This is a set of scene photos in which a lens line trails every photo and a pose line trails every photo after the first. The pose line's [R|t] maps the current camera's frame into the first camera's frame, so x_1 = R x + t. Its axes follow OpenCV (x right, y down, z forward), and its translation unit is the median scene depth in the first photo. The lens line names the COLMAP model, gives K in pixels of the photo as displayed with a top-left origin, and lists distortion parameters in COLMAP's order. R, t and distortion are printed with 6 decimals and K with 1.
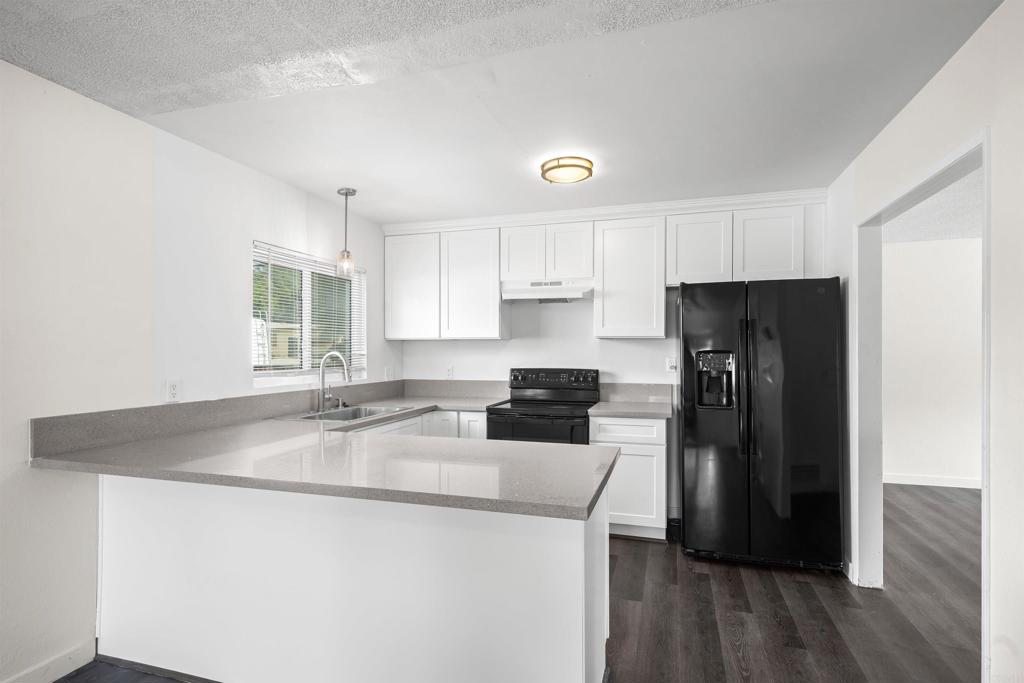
lens RADIAL K [[498.9, 0, 512.0], [0, 498.9, 346.3], [0, 0, 1]] dist [-0.003660, 0.001599]
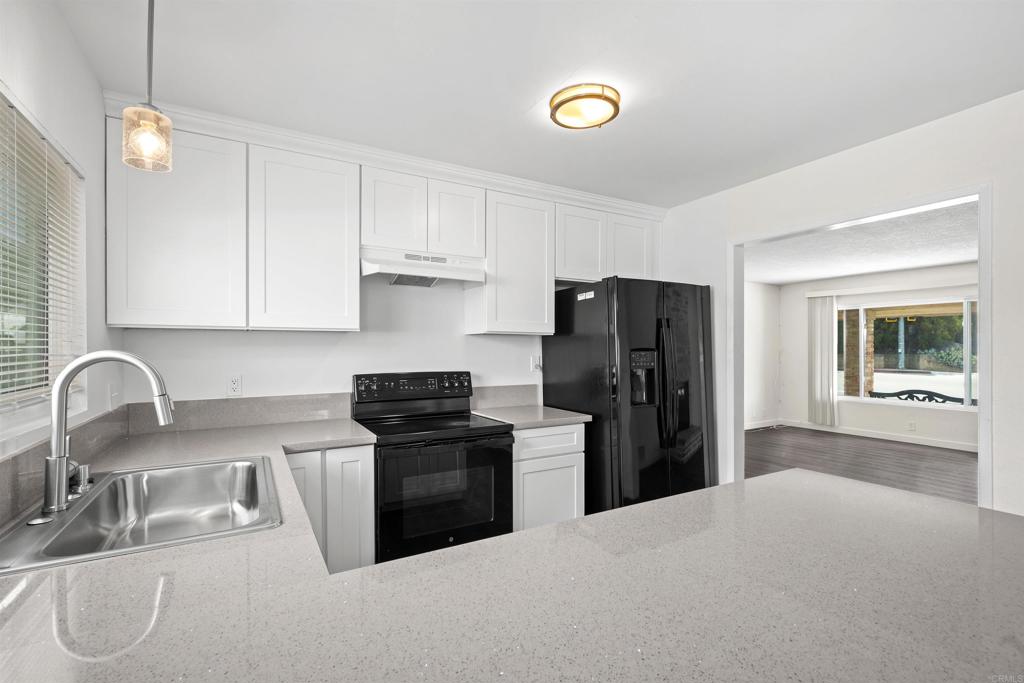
lens RADIAL K [[455.6, 0, 521.5], [0, 455.6, 345.9], [0, 0, 1]] dist [-0.000837, -0.000655]
pose [[0.685783, 0.006198, 0.727780, -0.328901], [-0.007622, 0.999970, -0.001334, 0.004505], [-0.727766, -0.004632, 0.685810, 0.437904]]
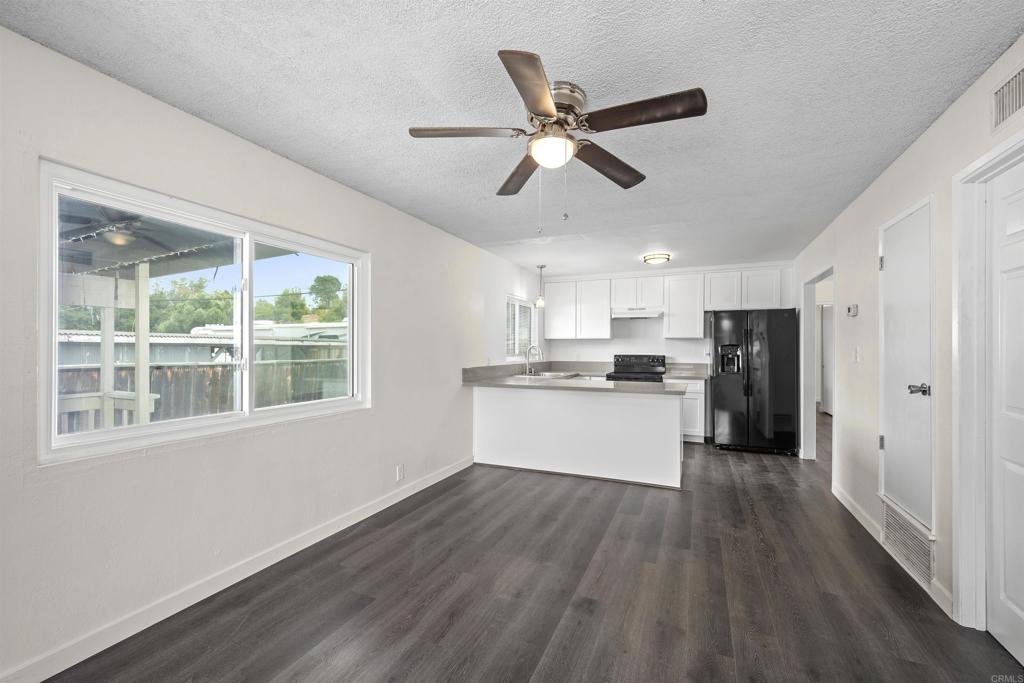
lens RADIAL K [[435.4, 0, 506.1], [0, 435.4, 344.8], [0, 0, 1]] dist [0.000916, -0.001377]
pose [[0.994099, 0.002759, -0.108445, -0.240781], [-0.002871, 0.999995, -0.000879, 0.010436], [0.108442, 0.001186, 0.994102, -0.670143]]
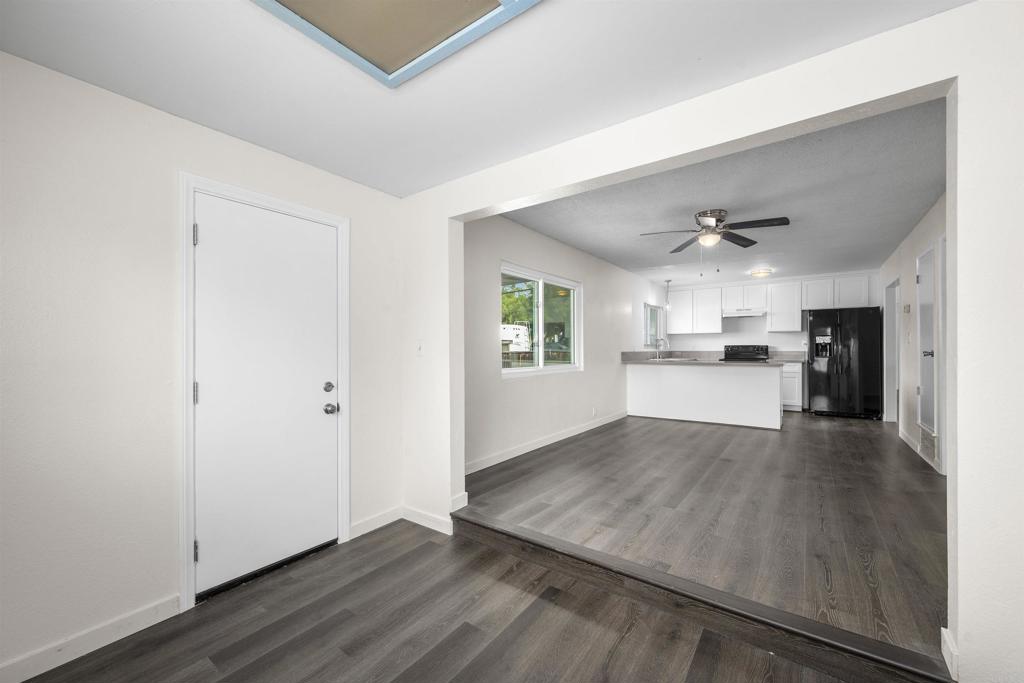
lens RADIAL K [[409.8, 0, 508.3], [0, 409.8, 346.8], [0, 0, 1]] dist [0.003891, -0.000613]
pose [[0.949126, -0.001916, -0.314889, -0.395224], [0.002870, 0.999993, 0.002567, 0.046282], [0.314882, -0.003340, 0.949125, -1.274834]]
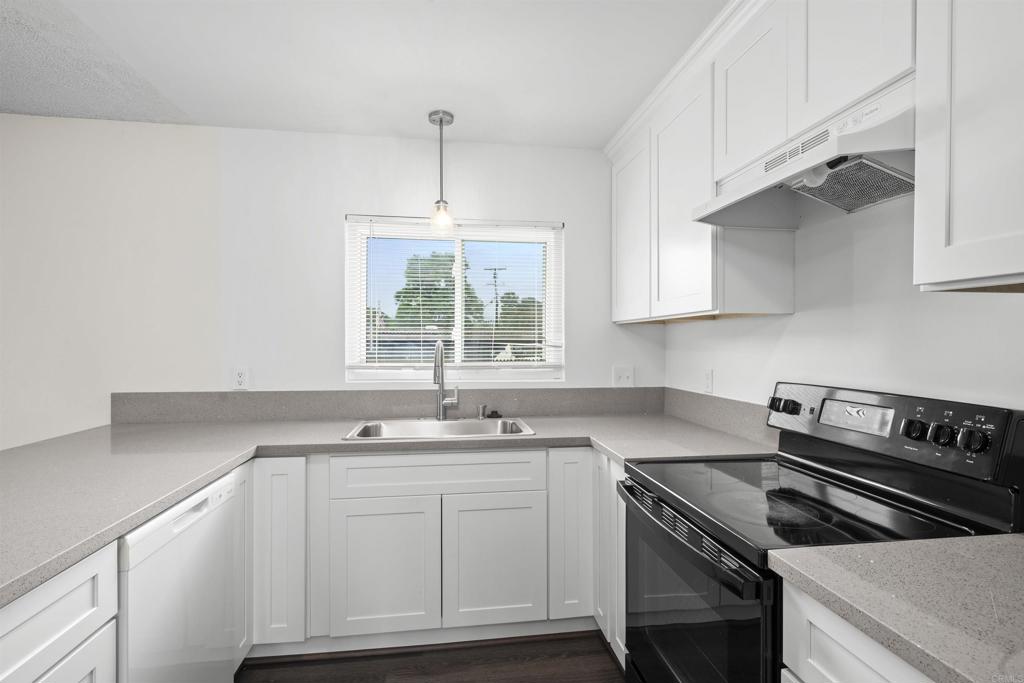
lens RADIAL K [[498.9, 0, 515.1], [0, 498.9, 345.0], [0, 0, 1]] dist [-0.003660, 0.001599]
pose [[0.430151, 0.007521, -0.902726, 0.308871], [0.006156, 0.999918, 0.011264, 0.007541], [0.902736, -0.010402, 0.430070, 0.673003]]
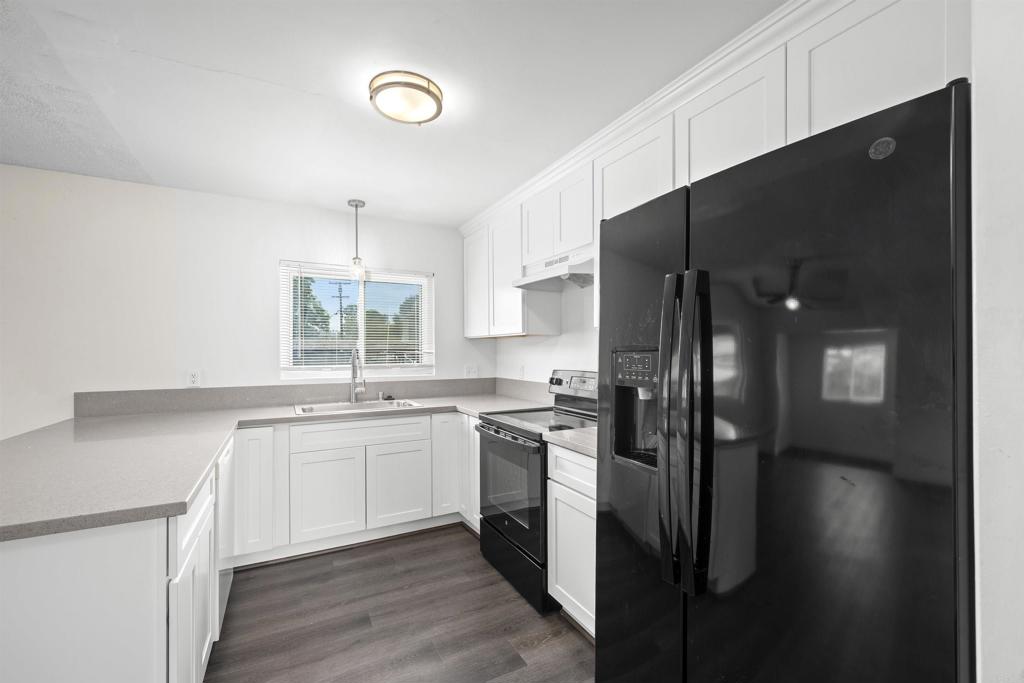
lens RADIAL K [[435.4, 0, 515.5], [0, 435.4, 347.1], [0, 0, 1]] dist [0.000916, -0.001377]
pose [[0.713850, -0.005790, -0.700275, 0.497836], [0.008791, 0.999961, 0.000693, 0.006060], [0.700244, -0.006651, 0.713873, 0.481343]]
